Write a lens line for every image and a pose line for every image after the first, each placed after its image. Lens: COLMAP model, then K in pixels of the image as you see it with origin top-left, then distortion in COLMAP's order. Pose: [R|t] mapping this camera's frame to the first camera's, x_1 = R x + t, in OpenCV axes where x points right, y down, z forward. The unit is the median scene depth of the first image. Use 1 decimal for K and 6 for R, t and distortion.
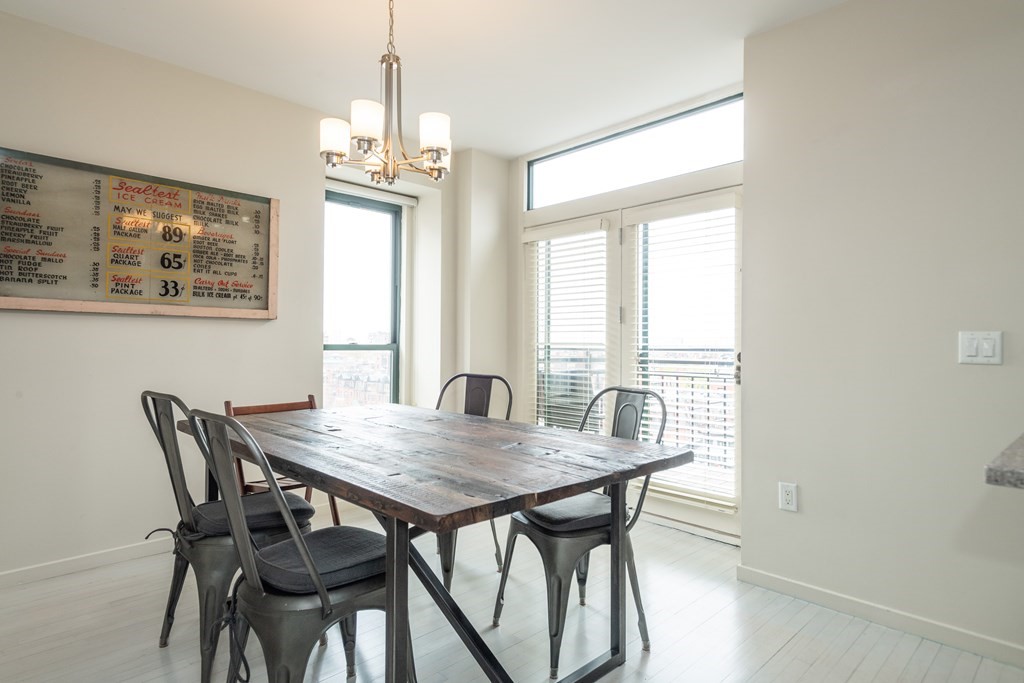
lens RADIAL K [[580.0, 0, 510.4], [0, 580.0, 340.9], [0, 0, 1]] dist [0.006497, 0.000368]
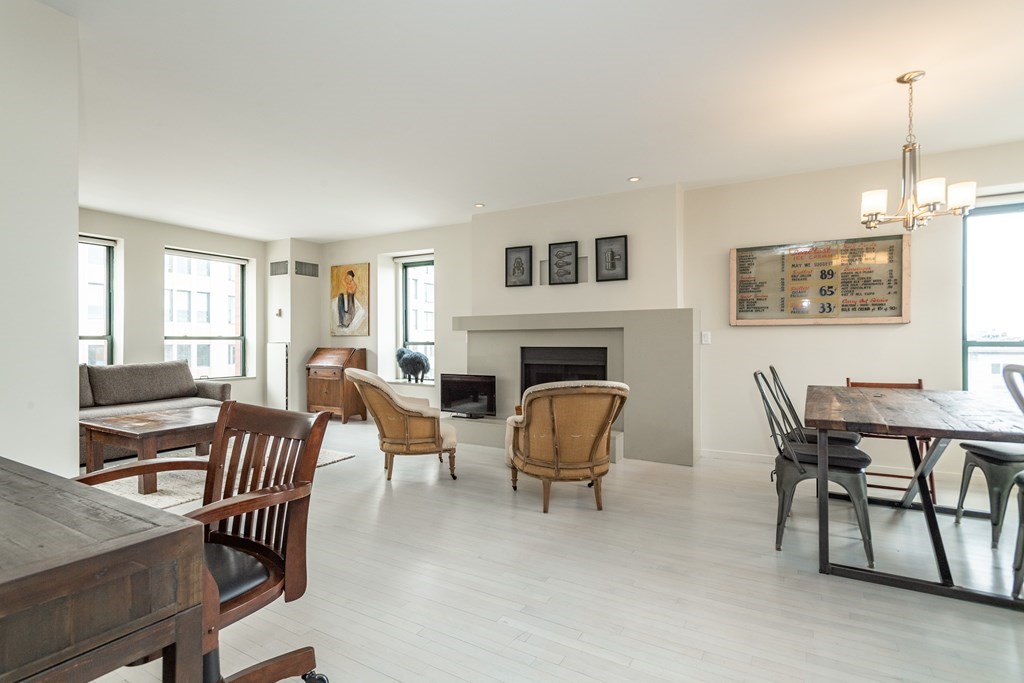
lens RADIAL K [[495.2, 0, 514.0], [0, 495.2, 340.5], [0, 0, 1]] dist [0.002924, 0.000141]
pose [[0.266305, -0.009696, -0.963840, 0.499298], [0.010268, 0.999921, -0.007222, 0.002313], [0.963834, -0.007974, 0.266383, -0.203419]]
